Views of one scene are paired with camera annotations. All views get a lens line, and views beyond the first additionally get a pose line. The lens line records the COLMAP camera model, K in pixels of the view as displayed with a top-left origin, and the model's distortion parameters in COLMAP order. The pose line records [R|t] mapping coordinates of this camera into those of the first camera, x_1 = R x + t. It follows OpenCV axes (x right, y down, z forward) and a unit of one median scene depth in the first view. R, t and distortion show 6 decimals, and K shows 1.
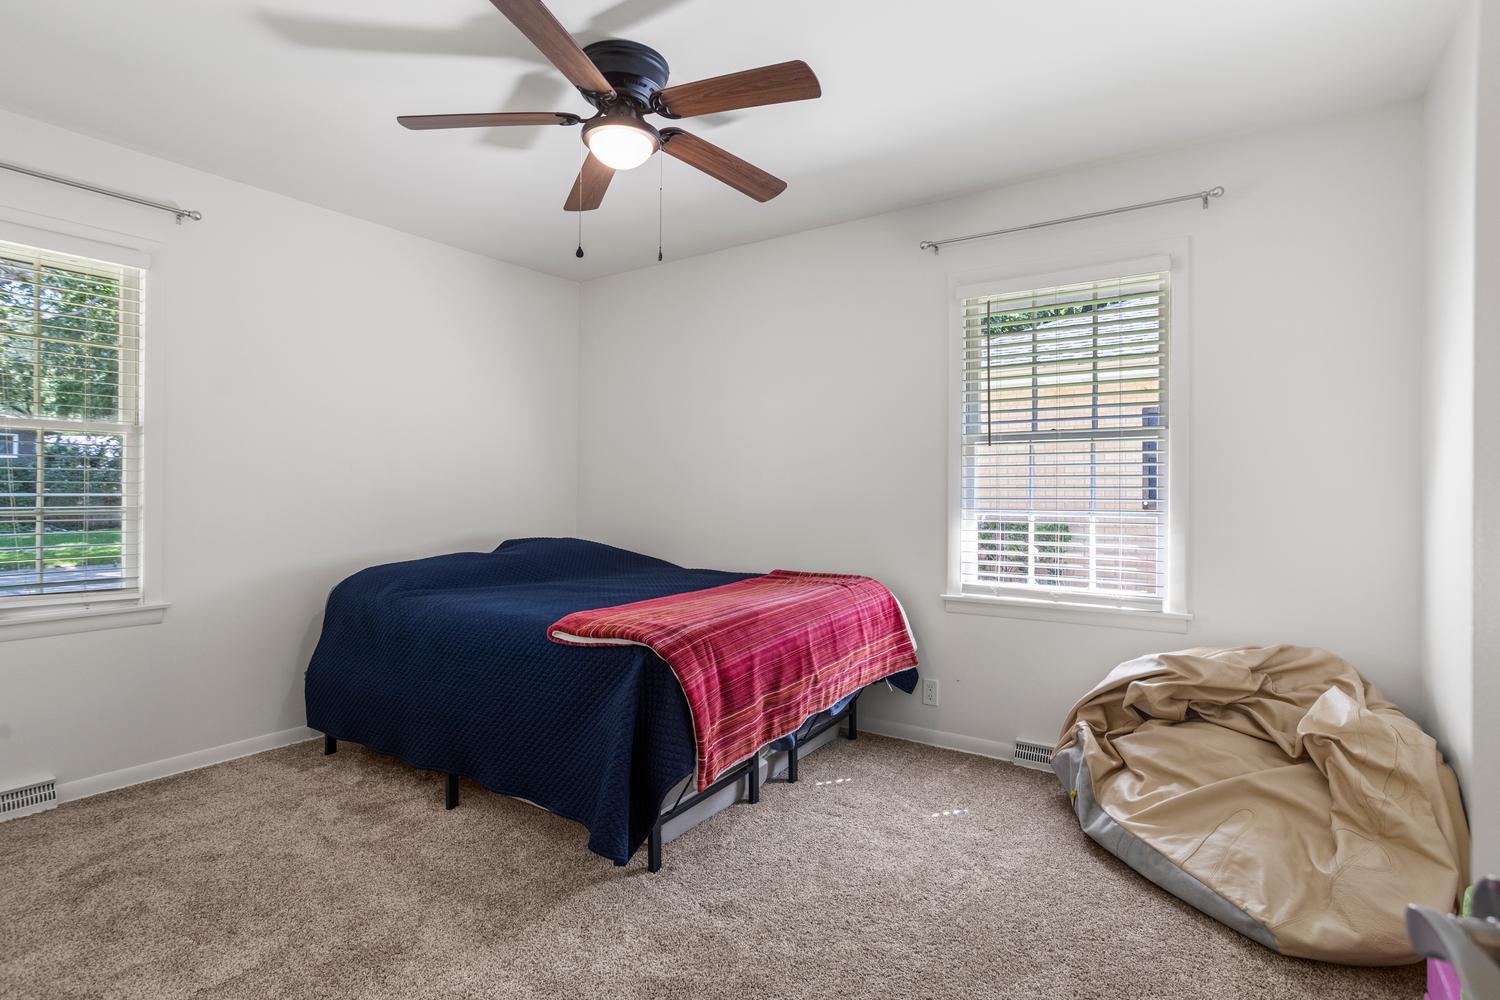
lens RADIAL K [[729.5, 0, 745.2], [0, 729.5, 497.4], [0, 0, 1]] dist [-0.048788, 0.030371]
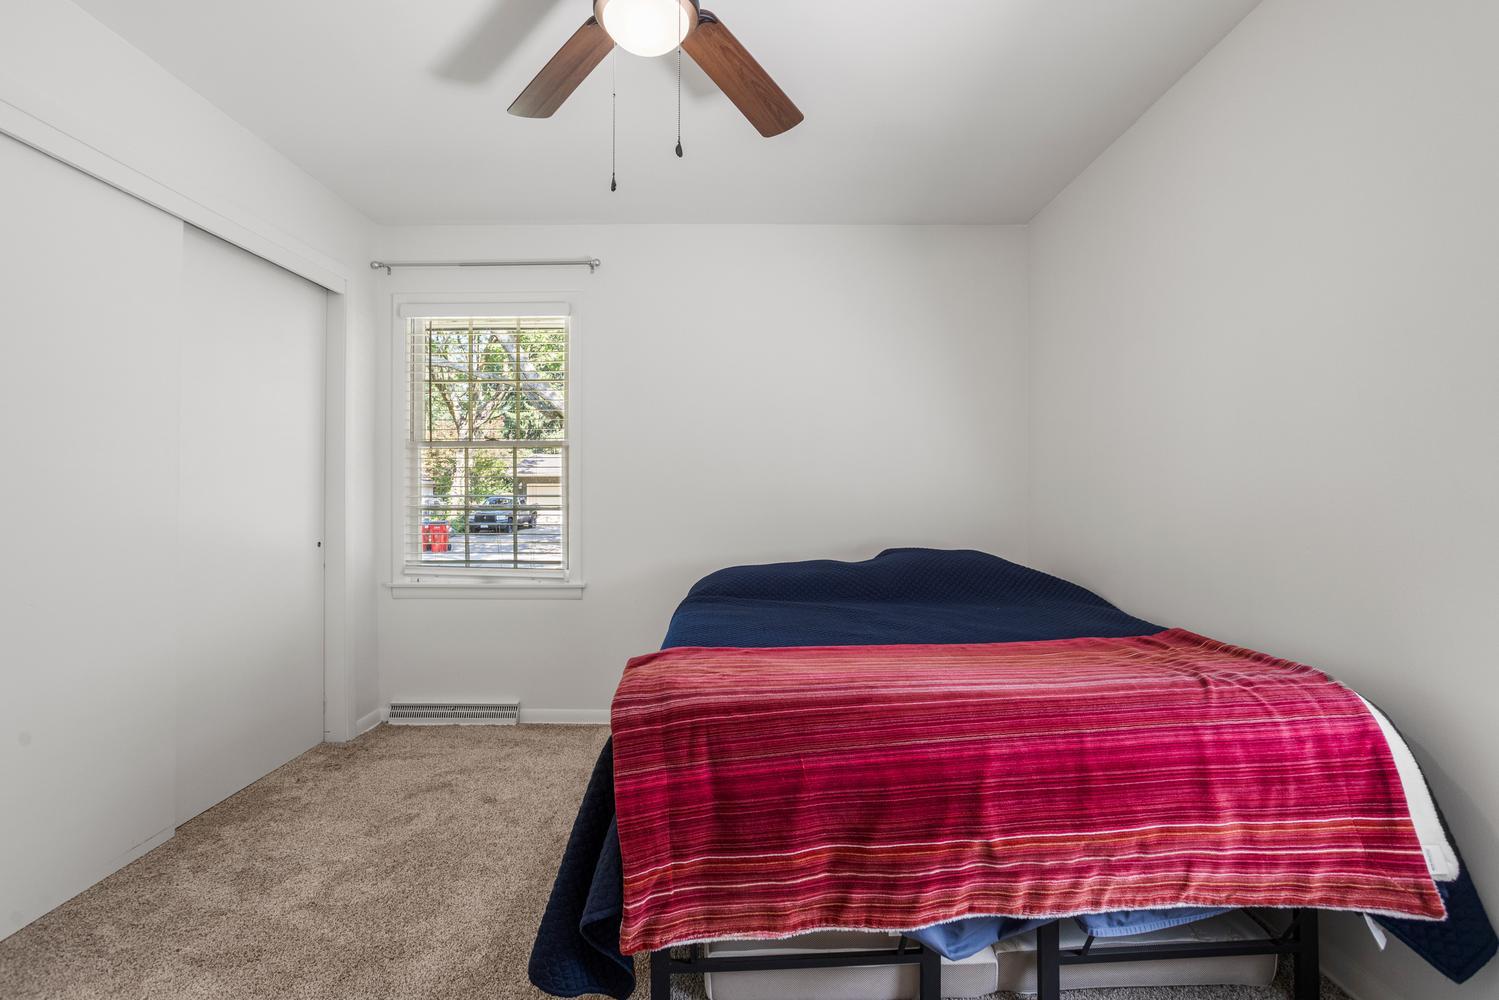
lens RADIAL K [[729.0, 0, 744.7], [0, 729.0, 497.4], [0, 0, 1]] dist [-0.048788, 0.030371]
pose [[0.582237, 0.002205, -0.813016, 0.408792], [-0.000388, 0.999997, 0.002434, -0.004394], [0.813019, -0.001101, 0.582236, 0.552331]]
